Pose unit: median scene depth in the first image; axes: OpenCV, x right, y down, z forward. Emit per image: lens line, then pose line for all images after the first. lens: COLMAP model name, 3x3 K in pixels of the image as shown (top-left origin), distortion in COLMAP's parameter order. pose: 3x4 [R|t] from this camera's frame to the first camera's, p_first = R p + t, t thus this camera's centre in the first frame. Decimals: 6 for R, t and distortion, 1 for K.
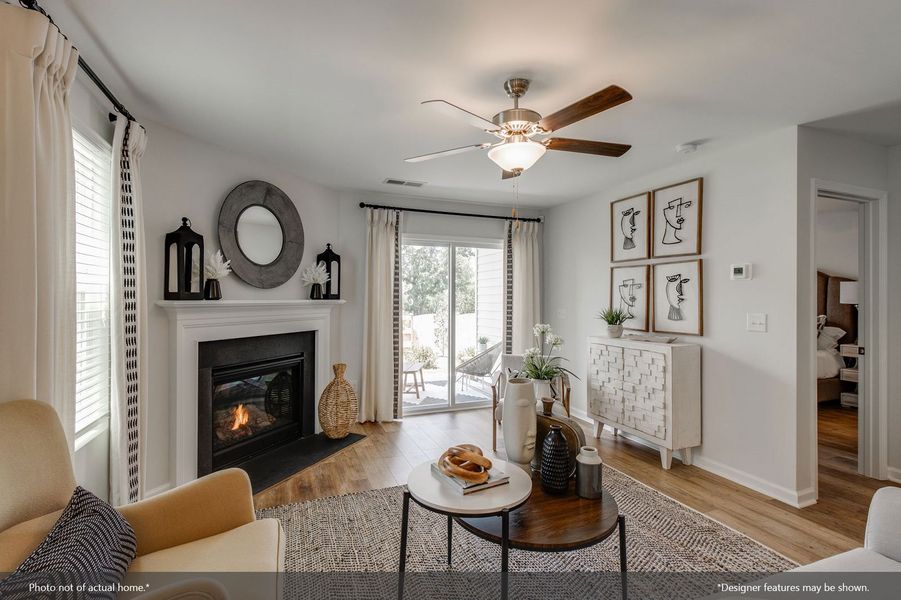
lens RADIAL K [[417.2, 0, 447.7], [0, 417.2, 298.3], [0, 0, 1]] dist [-0.003442, 0.002743]
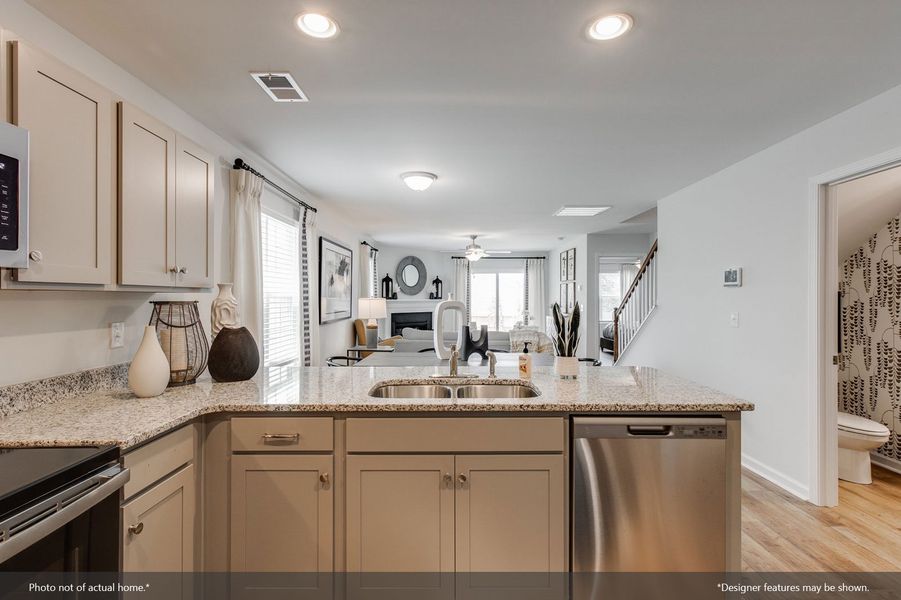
lens RADIAL K [[417.2, 0, 449.4], [0, 417.2, 297.7], [0, 0, 1]] dist [-0.003442, 0.002743]
pose [[0.931080, -0.003629, -0.364797, 0.689001], [0.003695, 0.999993, -0.000515, -0.004422], [0.364796, -0.000868, 0.931087, -1.272966]]
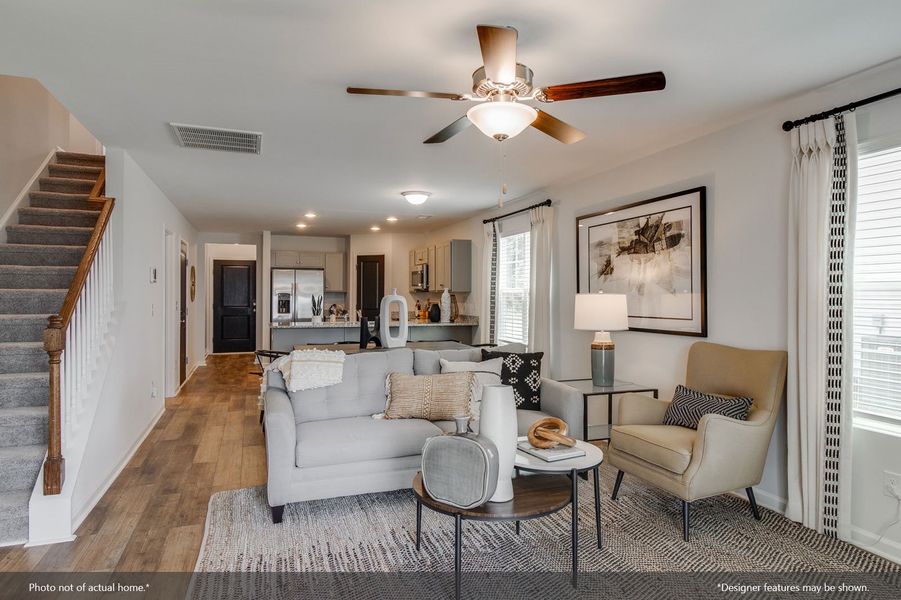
lens RADIAL K [[532.4, 0, 450.6], [0, 532.4, 296.7], [0, 0, 1]] dist [0.008623, -0.001713]
pose [[-0.999916, -0.004185, 0.012281, 0.143186], [-0.004170, 0.999990, 0.001282, 0.003644], [-0.012287, 0.001231, -0.999924, 1.161332]]
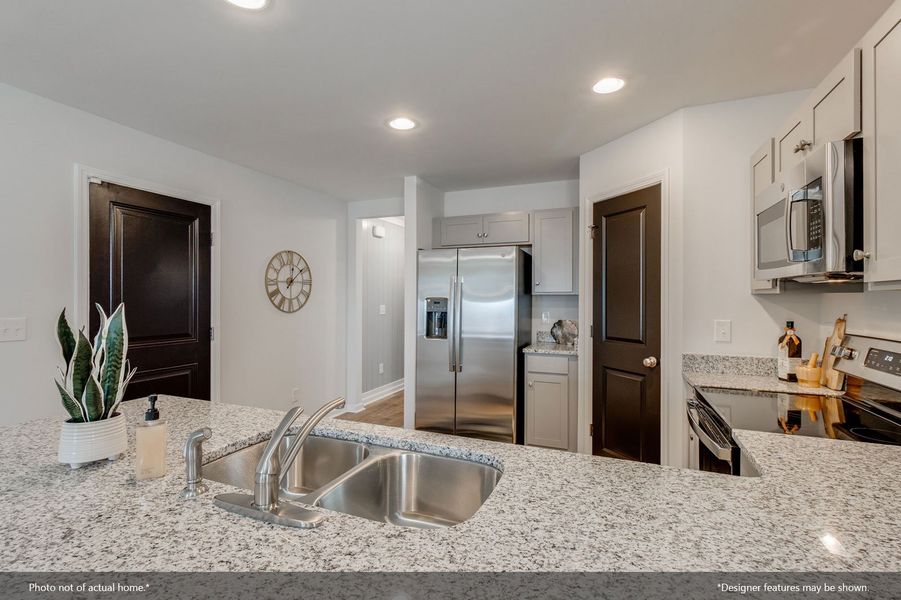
lens RADIAL K [[417.2, 0, 451.7], [0, 417.2, 297.6], [0, 0, 1]] dist [-0.003442, 0.002743]
pose [[-0.726607, -0.002717, 0.687048, 0.274405], [-0.003151, 0.999995, 0.000623, -0.006707], [-0.687046, -0.001712, -0.726612, -0.652136]]
